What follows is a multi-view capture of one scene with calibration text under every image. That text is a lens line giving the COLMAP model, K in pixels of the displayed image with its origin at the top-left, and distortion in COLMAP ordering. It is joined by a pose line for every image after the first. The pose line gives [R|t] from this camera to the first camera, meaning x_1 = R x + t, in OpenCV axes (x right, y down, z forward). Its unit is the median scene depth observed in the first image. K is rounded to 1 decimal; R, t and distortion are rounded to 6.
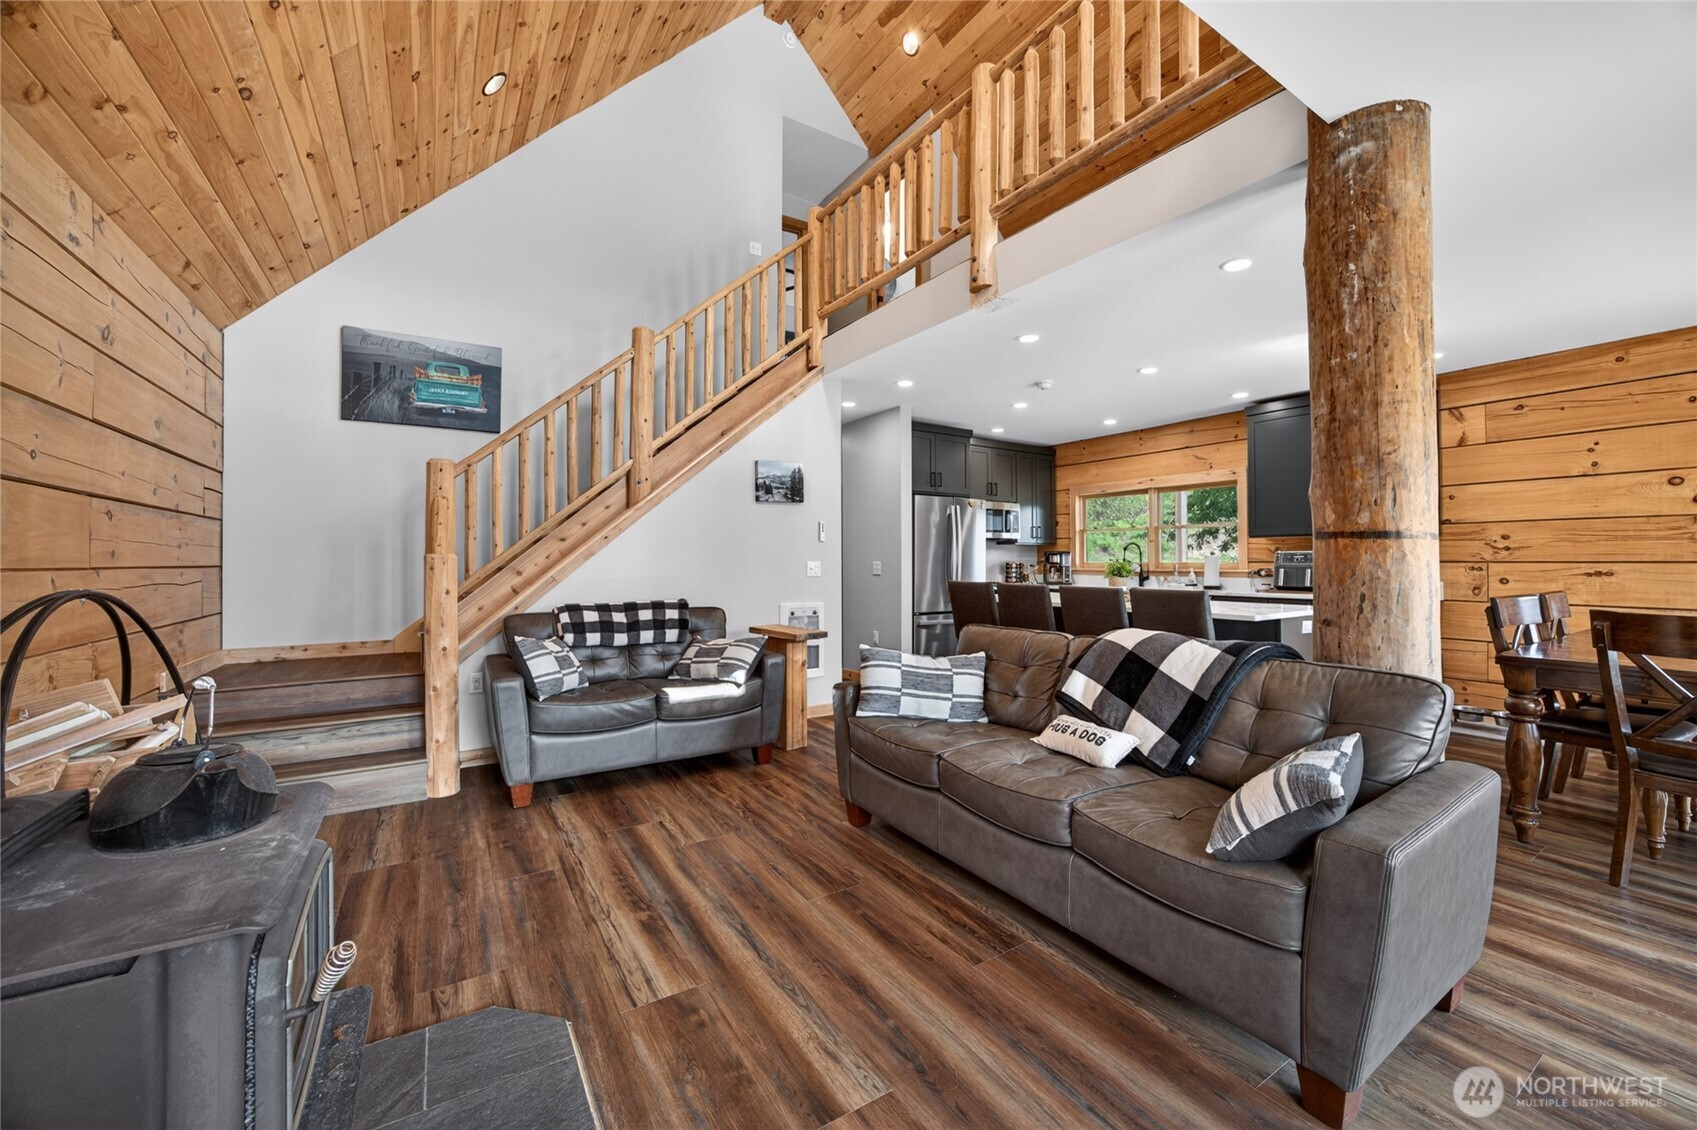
lens RADIAL K [[658.3, 0, 871.4], [0, 658.3, 556.0], [0, 0, 1]] dist [0.001260, 0.000284]
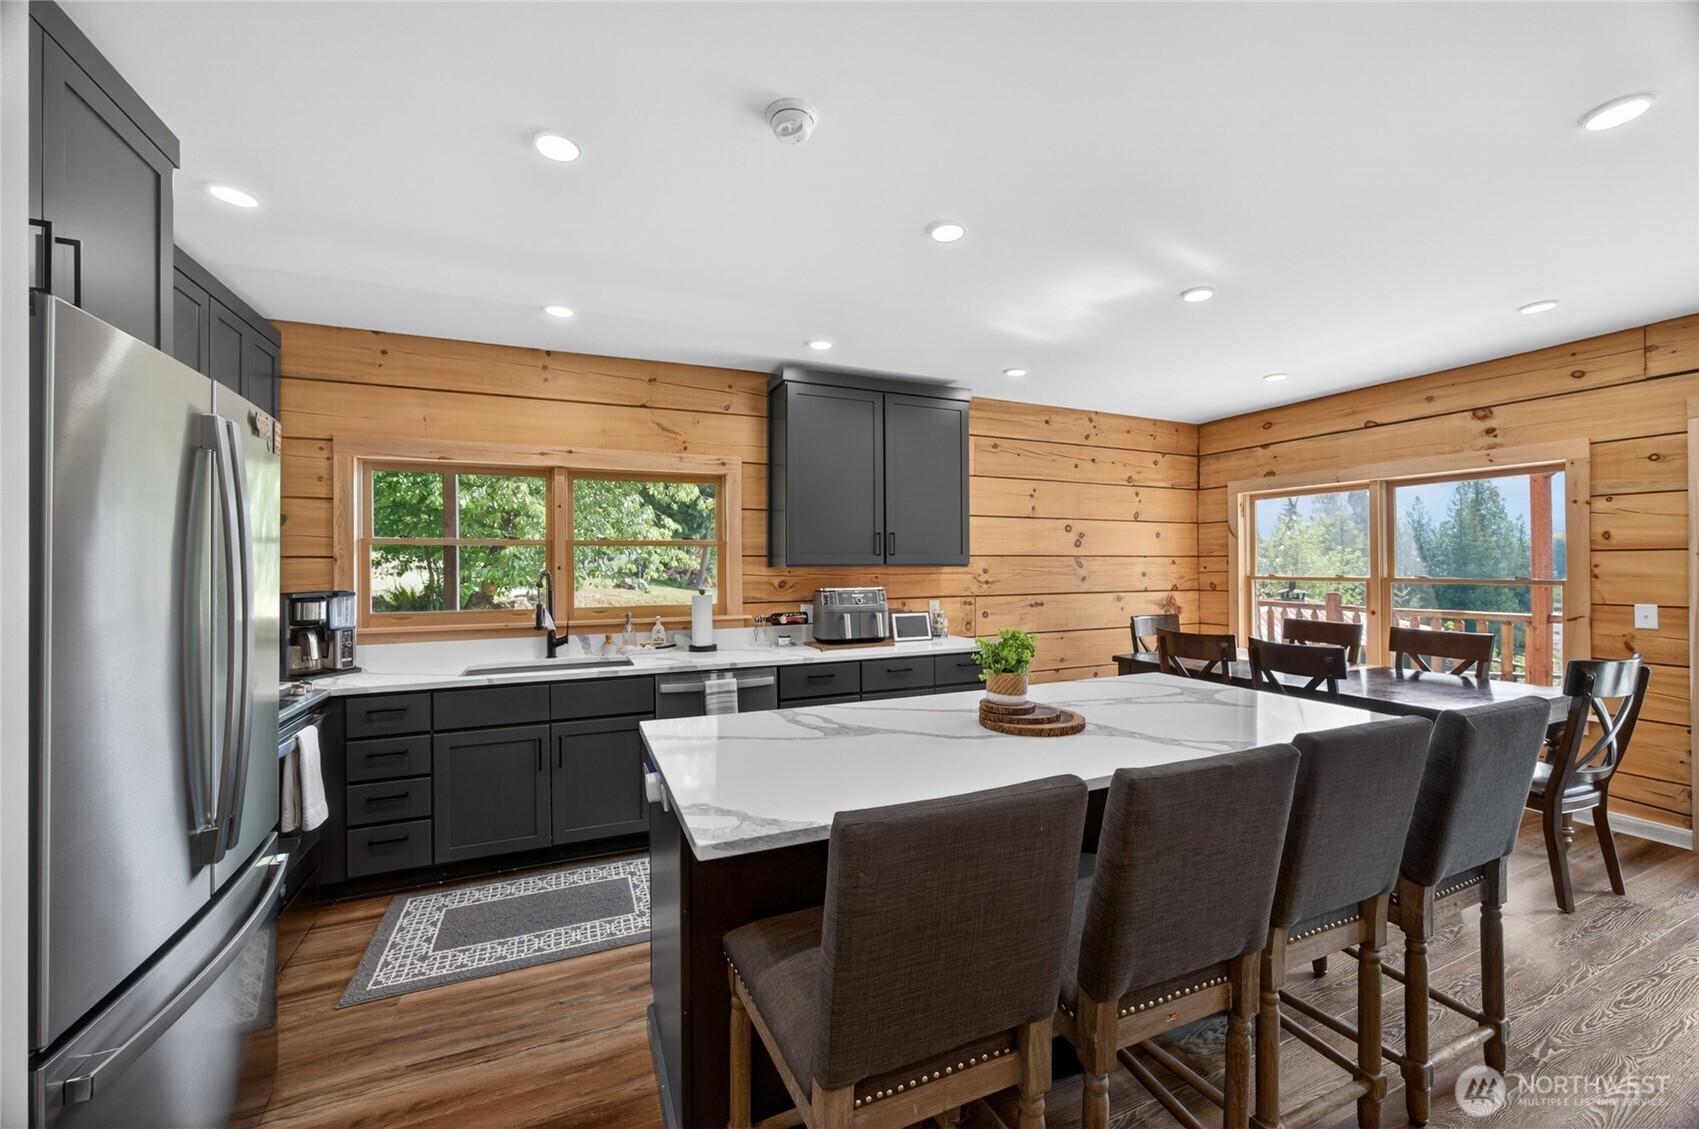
lens RADIAL K [[649.0, 0, 854.1], [0, 649.0, 562.0], [0, 0, 1]] dist [-0.024688, 0.007818]
pose [[0.176544, 0.001690, 0.984291, -0.058104], [-0.002737, 0.999996, -0.001227, -0.041196], [-0.984289, -0.002477, 0.176548, 1.028800]]
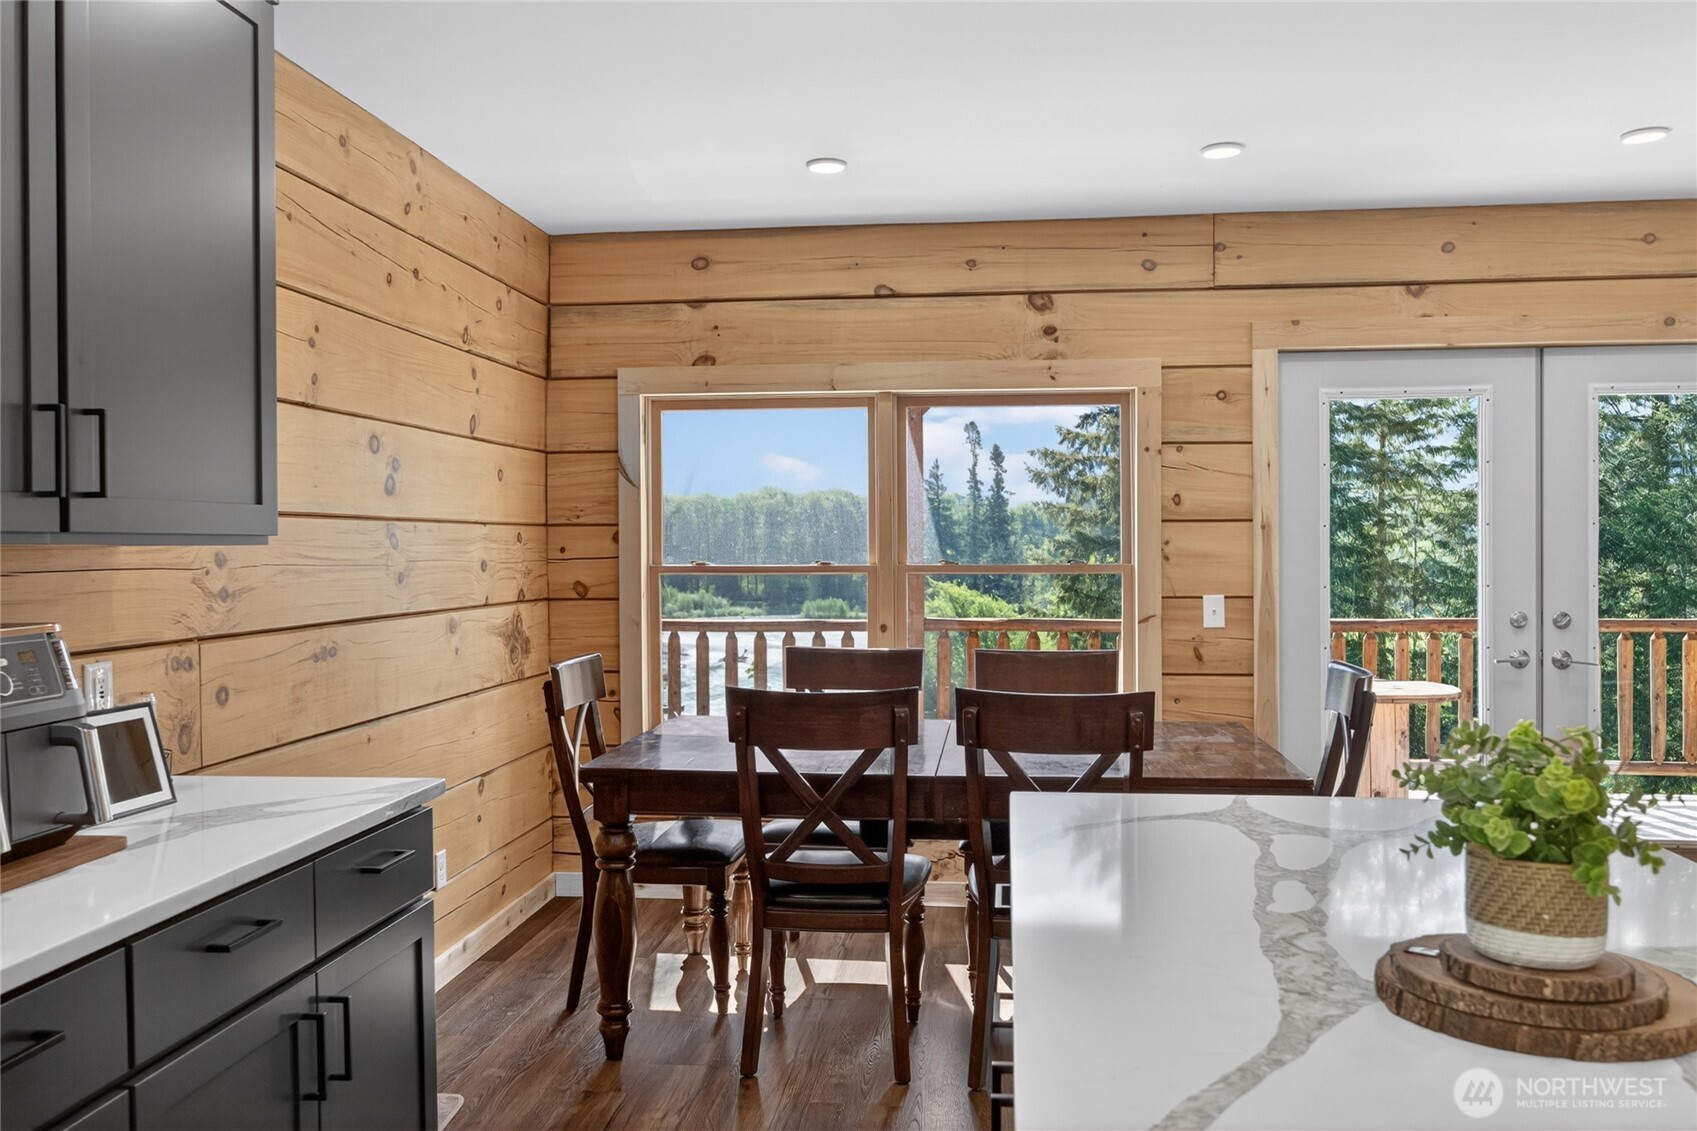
lens RADIAL K [[1341.1, 0, 845.1], [0, 1341.1, 560.0], [0, 0, 1]] dist [-0.030255, 0.007403]
pose [[-0.757620, -0.005586, 0.652672, 0.301728], [-0.000758, 0.999970, 0.007678, -0.034099], [-0.652695, 0.005322, -0.757602, 1.304158]]
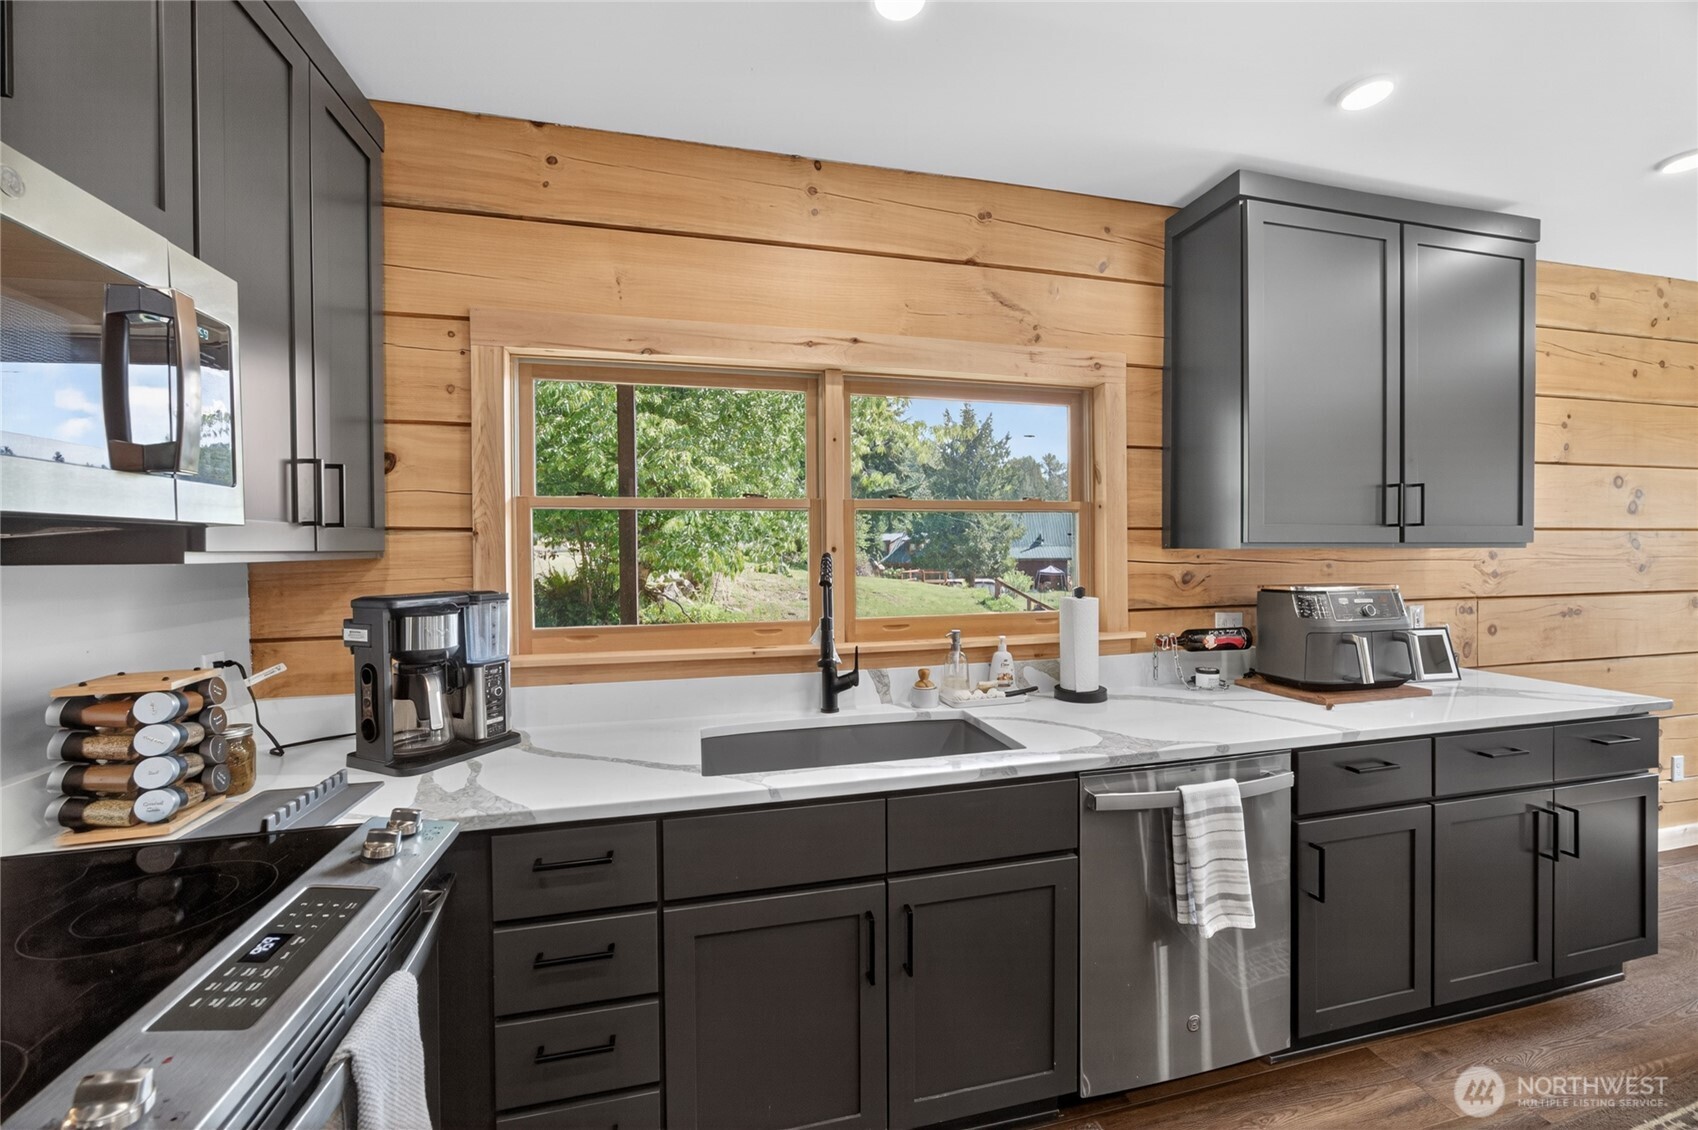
lens RADIAL K [[666.0, 0, 866.6], [0, 666.0, 554.7], [0, 0, 1]] dist [-0.033553, 0.013352]
pose [[0.337497, -0.013452, 0.941230, 0.222600], [-0.001702, 0.999888, 0.014901, -0.037024], [-0.941325, -0.006631, 0.337436, 1.338637]]
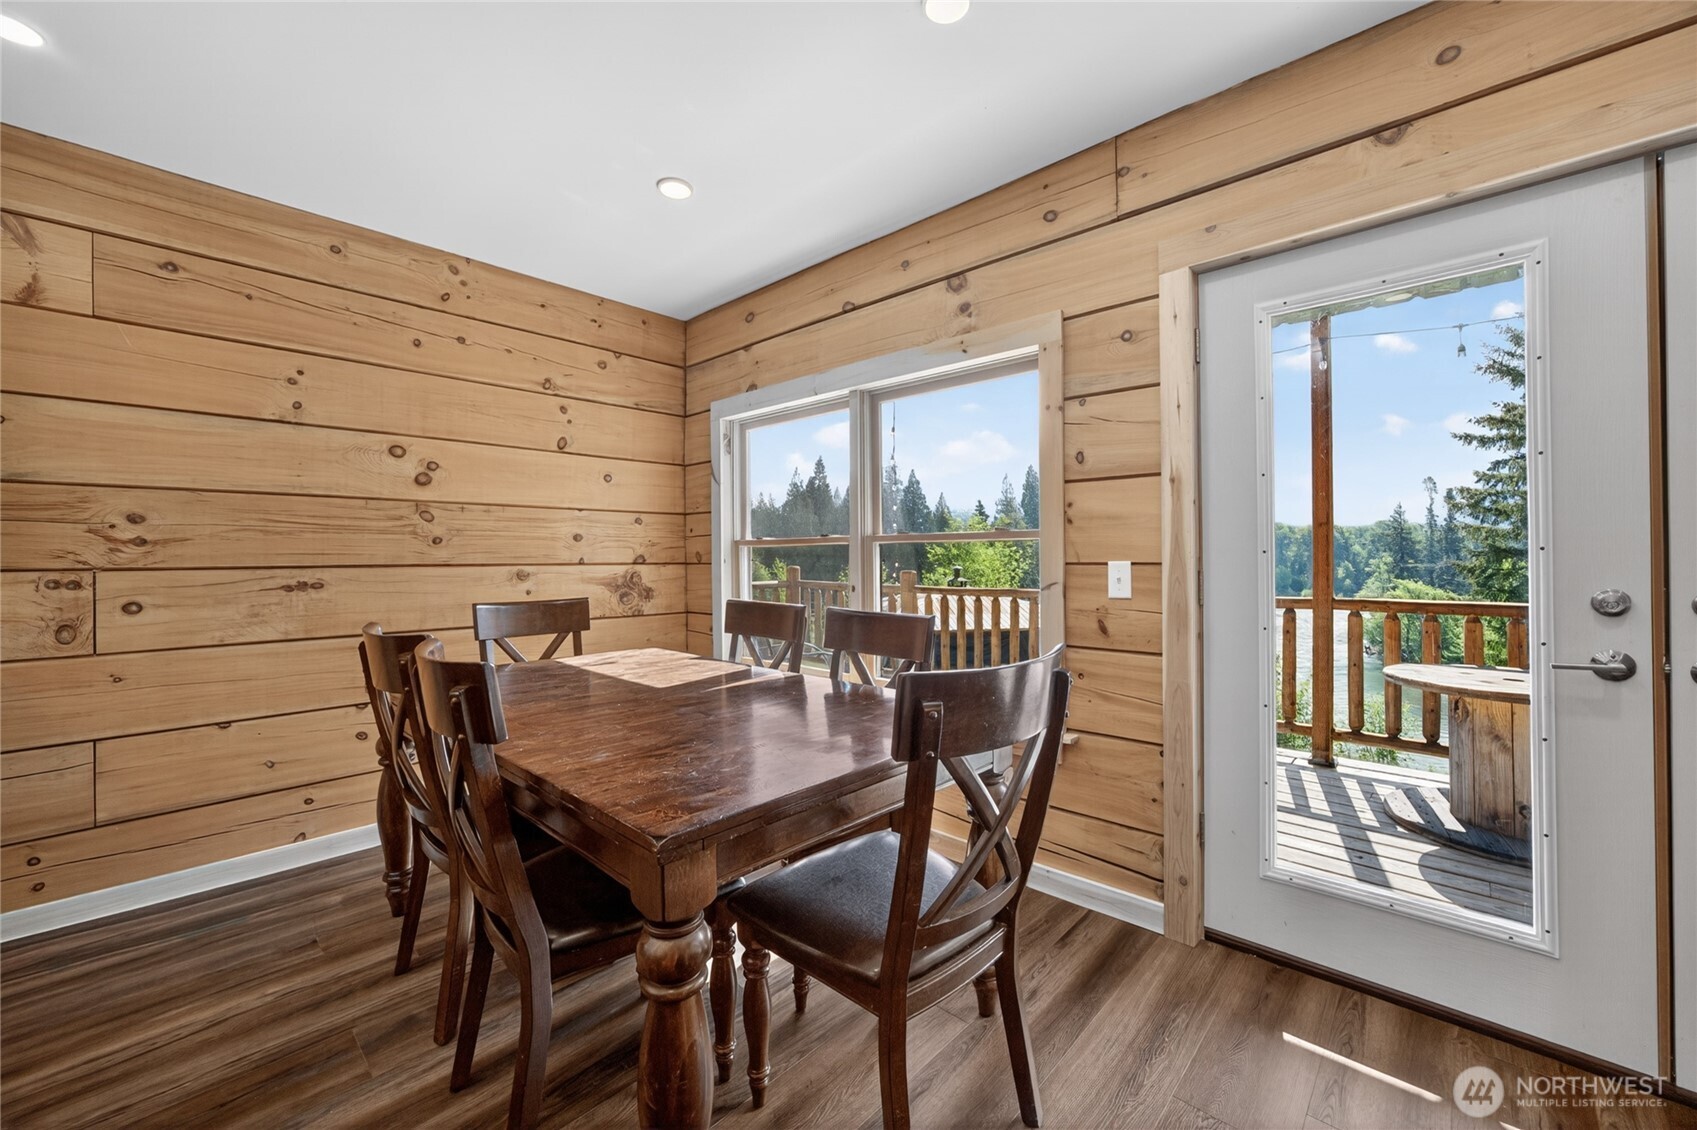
lens RADIAL K [[665.6, 0, 866.1], [0, 665.6, 554.8], [0, 0, 1]] dist [-0.033553, 0.013352]
pose [[-0.236092, 0.005166, 0.971717, 0.361853], [-0.001801, 0.999982, -0.005754, 0.000312], [-0.971729, -0.003108, -0.236078, 0.588041]]
